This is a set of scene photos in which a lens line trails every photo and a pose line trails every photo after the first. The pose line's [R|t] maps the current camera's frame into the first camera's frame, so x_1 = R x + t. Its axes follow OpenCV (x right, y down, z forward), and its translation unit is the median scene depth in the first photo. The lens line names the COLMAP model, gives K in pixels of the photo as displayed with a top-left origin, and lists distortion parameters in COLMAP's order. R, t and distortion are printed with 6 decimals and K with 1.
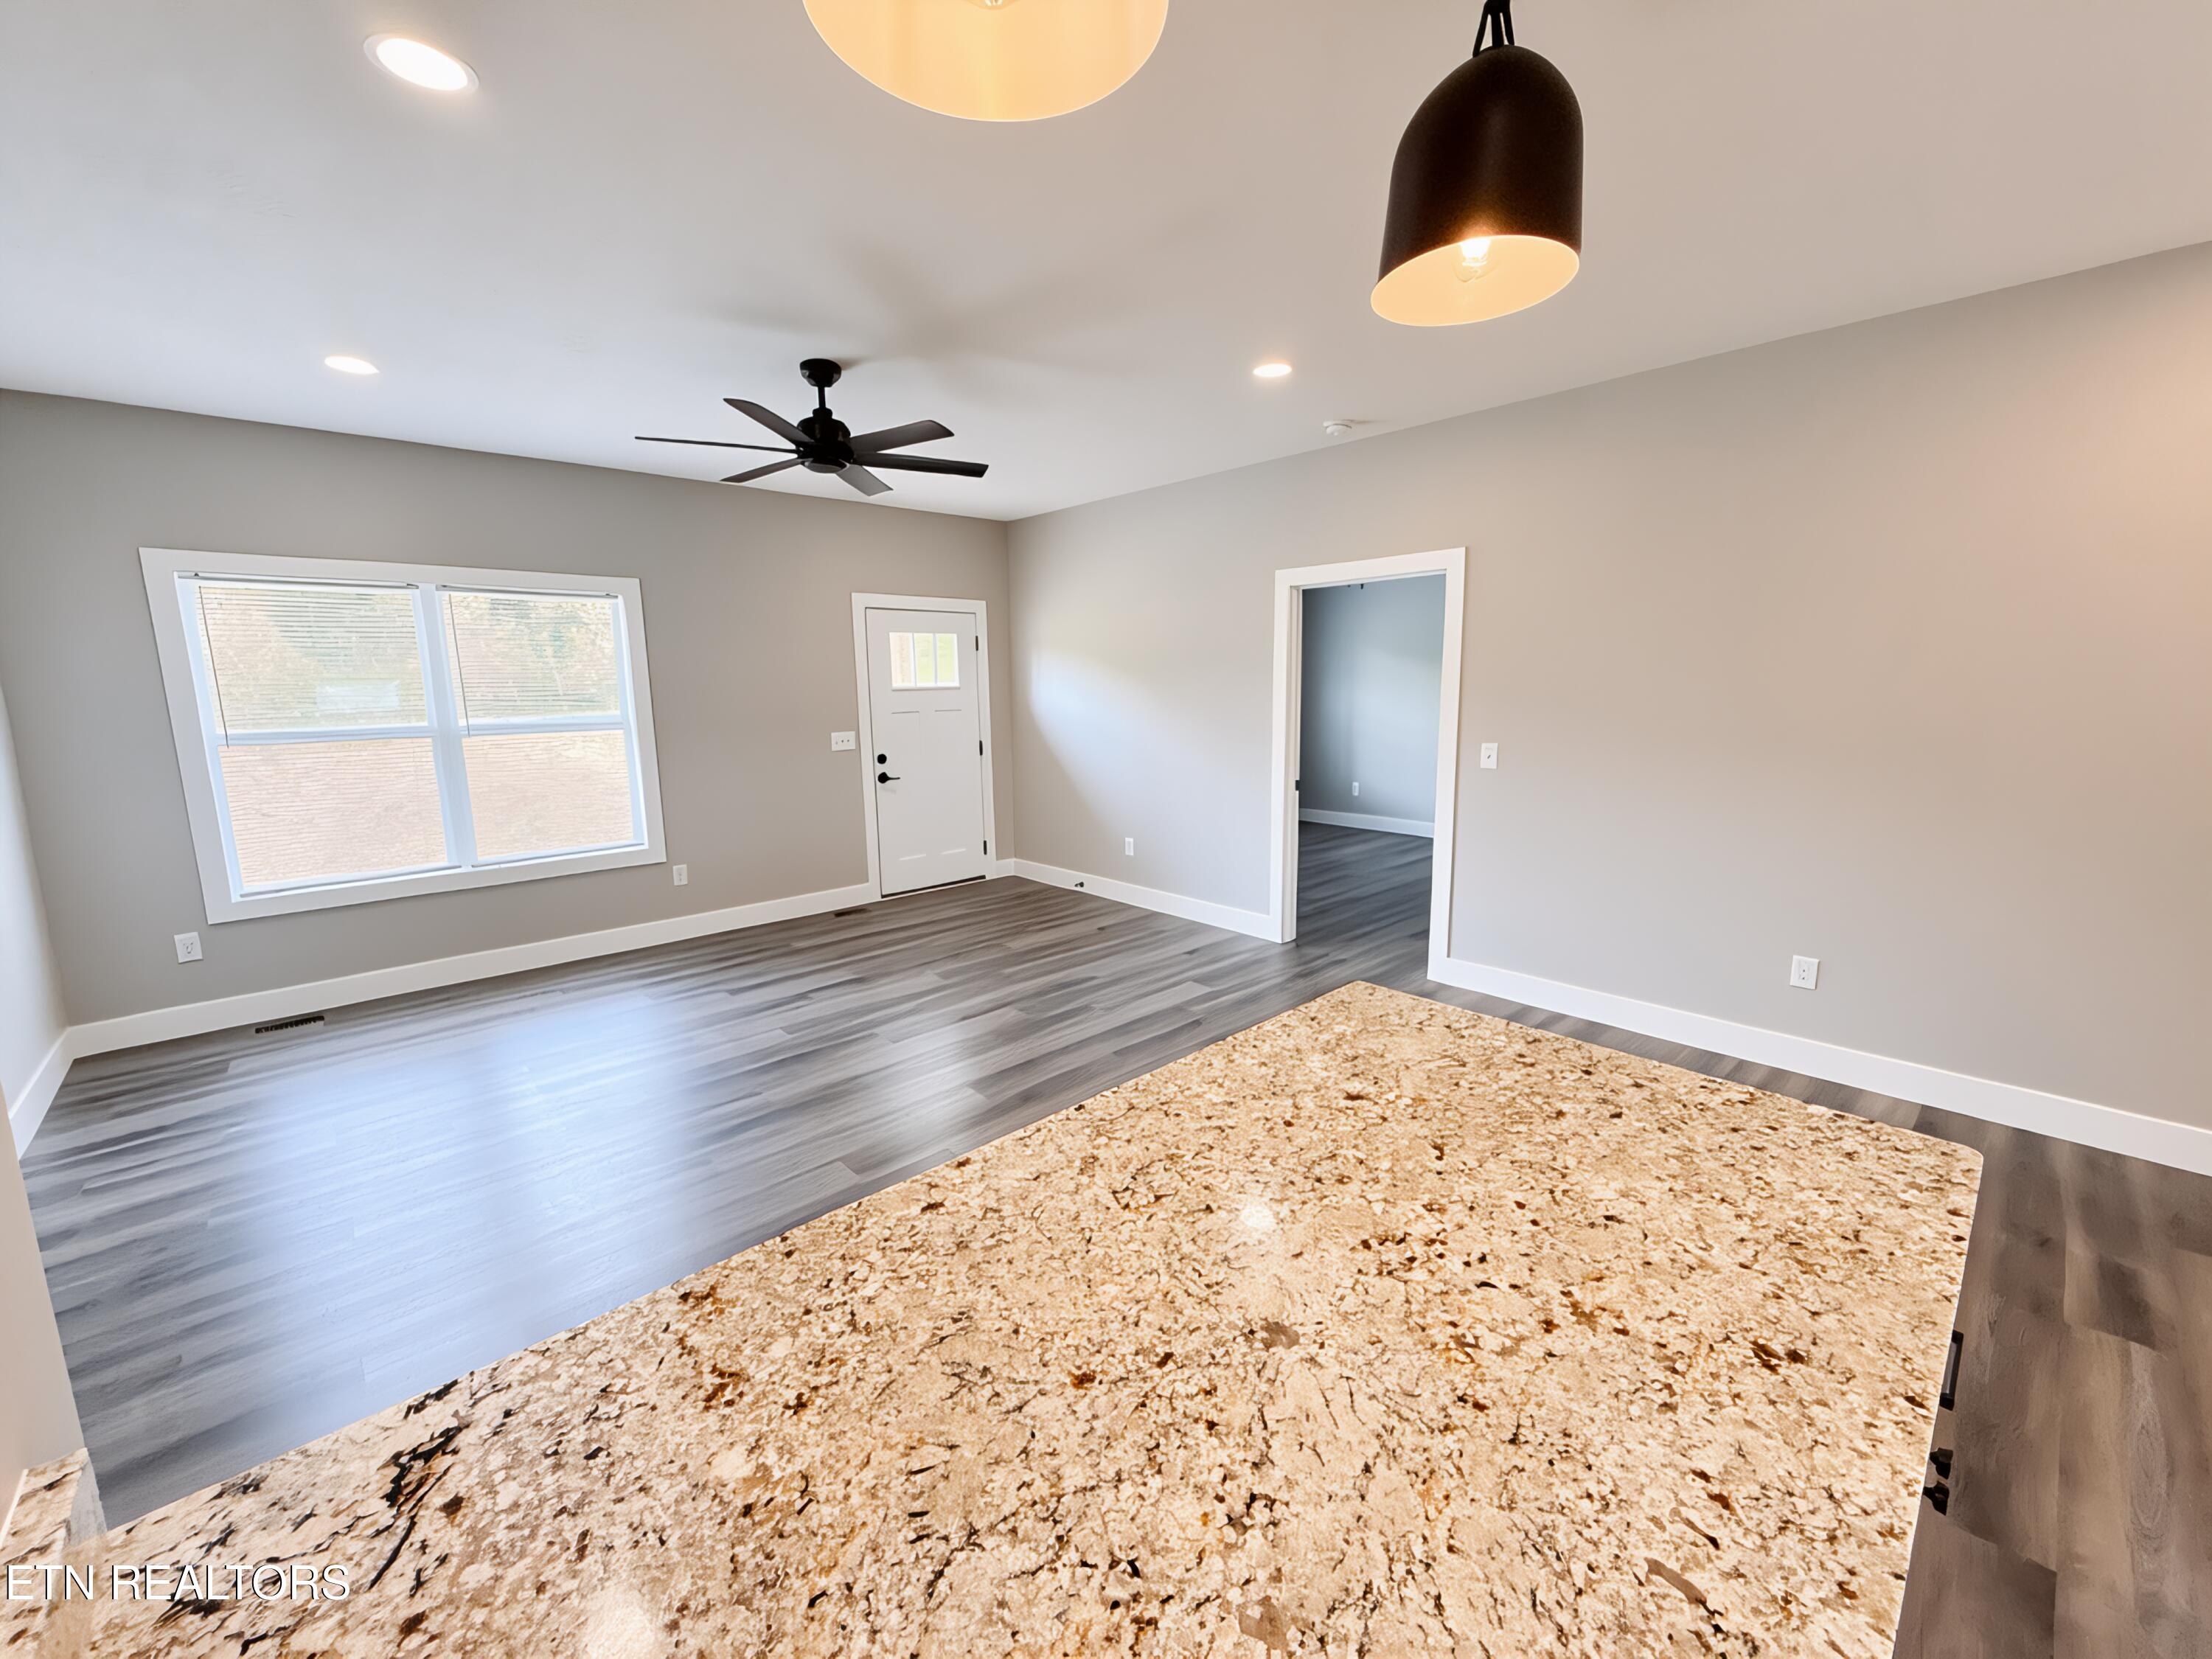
lens RADIAL K [[886.4, 0, 1100.9], [0, 886.4, 834.0], [0, 0, 1]] dist [0.000350, -0.000028]
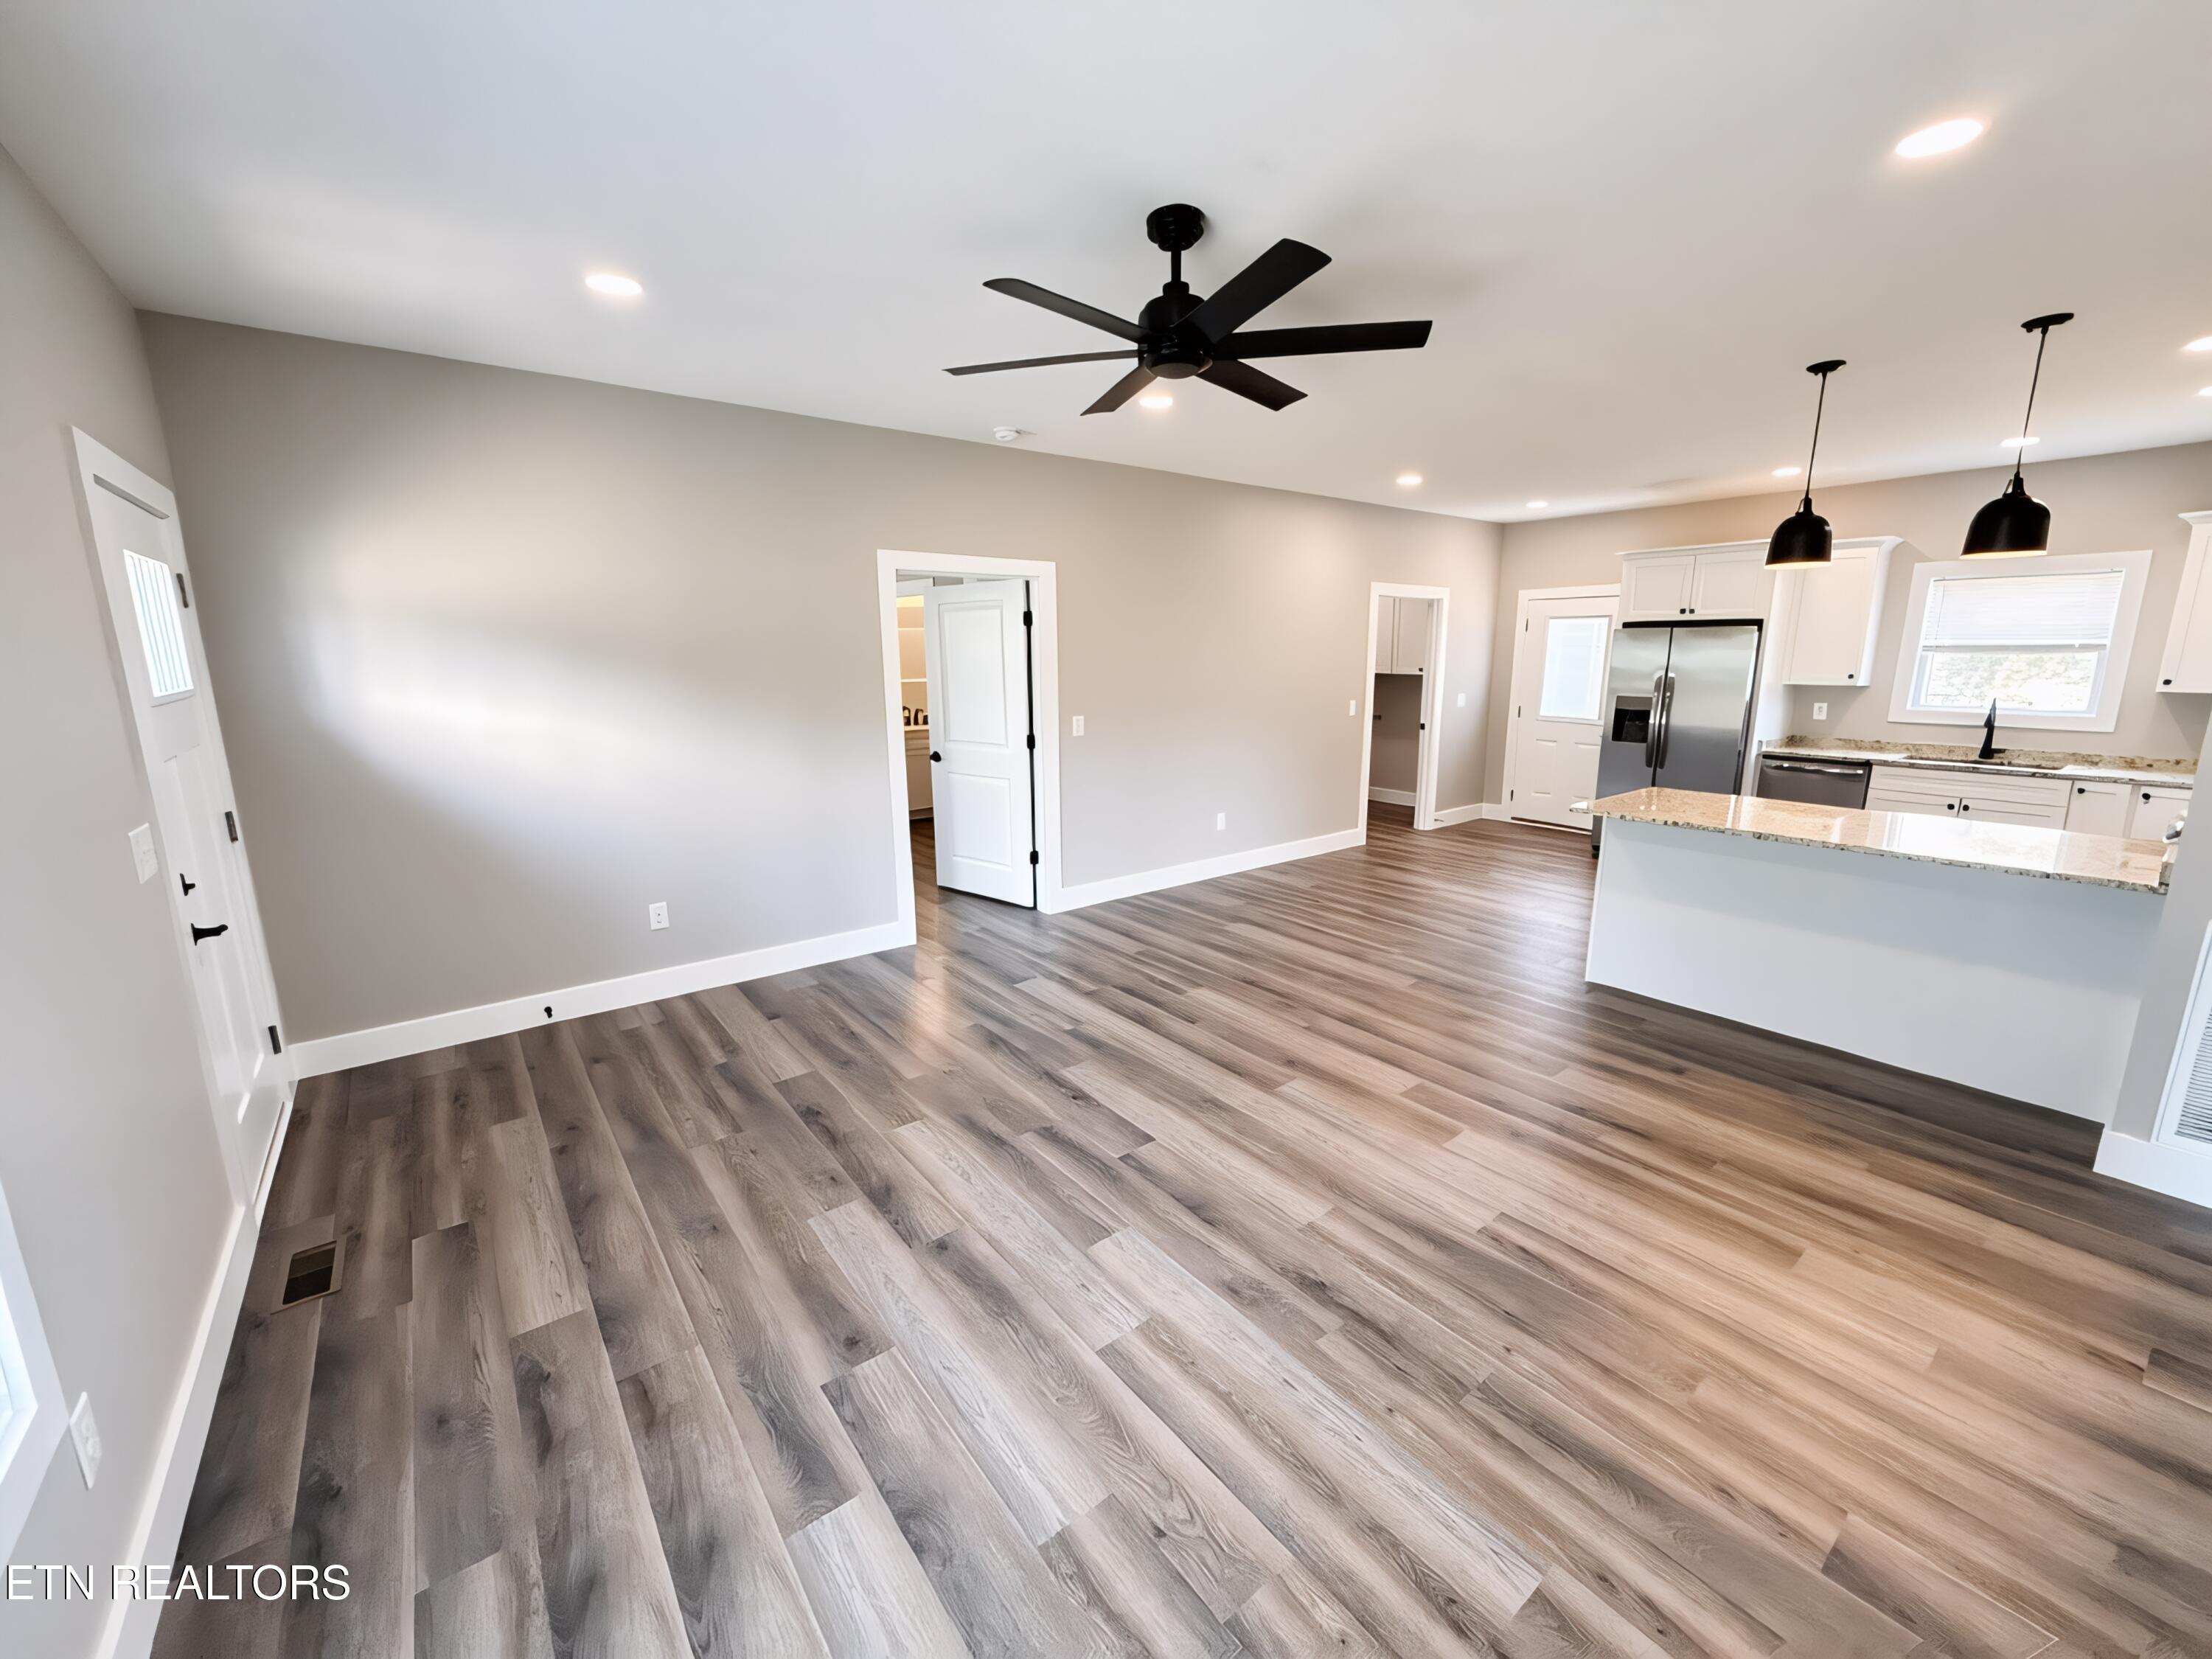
lens RADIAL K [[881.5, 0, 1108.2], [0, 881.5, 833.1], [0, 0, 1]] dist [0.000269, -0.000239]
pose [[0.081511, -0.191765, 0.978050, -1.062687], [0.172629, 0.969200, 0.175642, -0.192274], [-0.981608, 0.154523, 0.112105, 1.027998]]
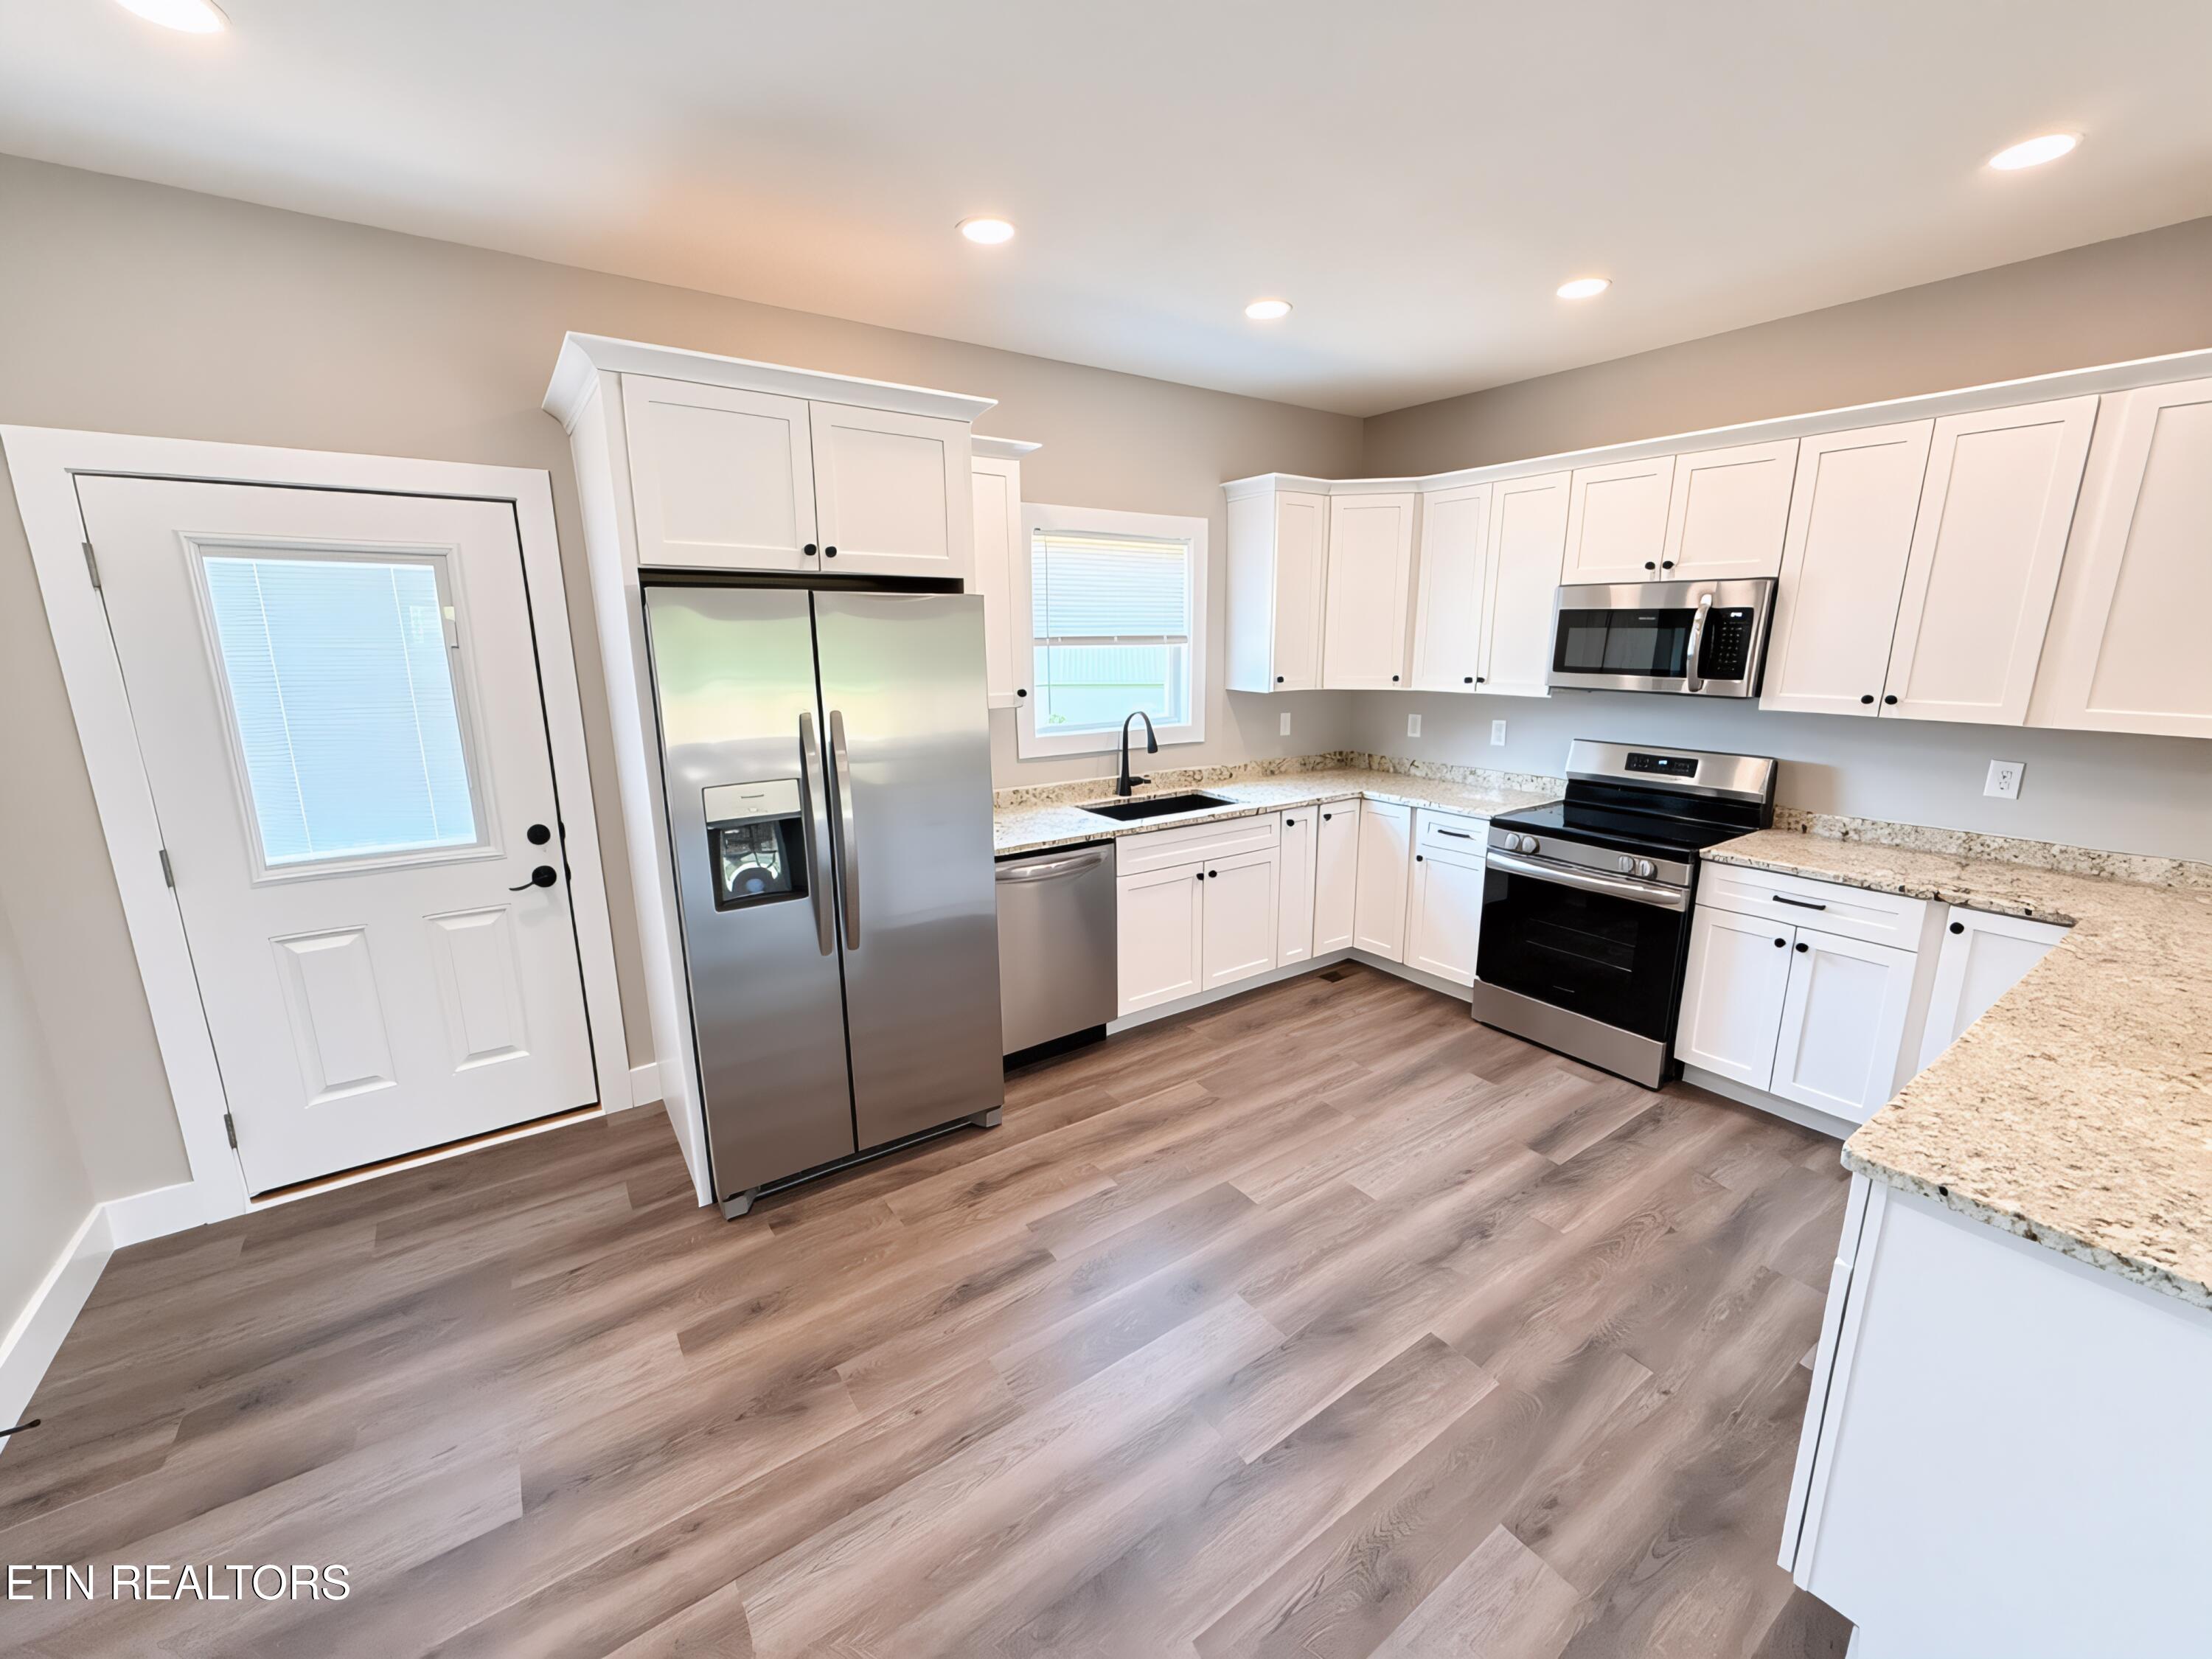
lens RADIAL K [[888.0, 0, 1106.0], [0, 888.0, 829.5], [0, 0, 1]] dist [0.001669, 0.000130]
pose [[-0.991377, -0.008103, 0.130788, 0.609268], [0.041919, 0.926029, 0.375117, -0.158075], [-0.124153, 0.377365, -0.917704, 0.685087]]
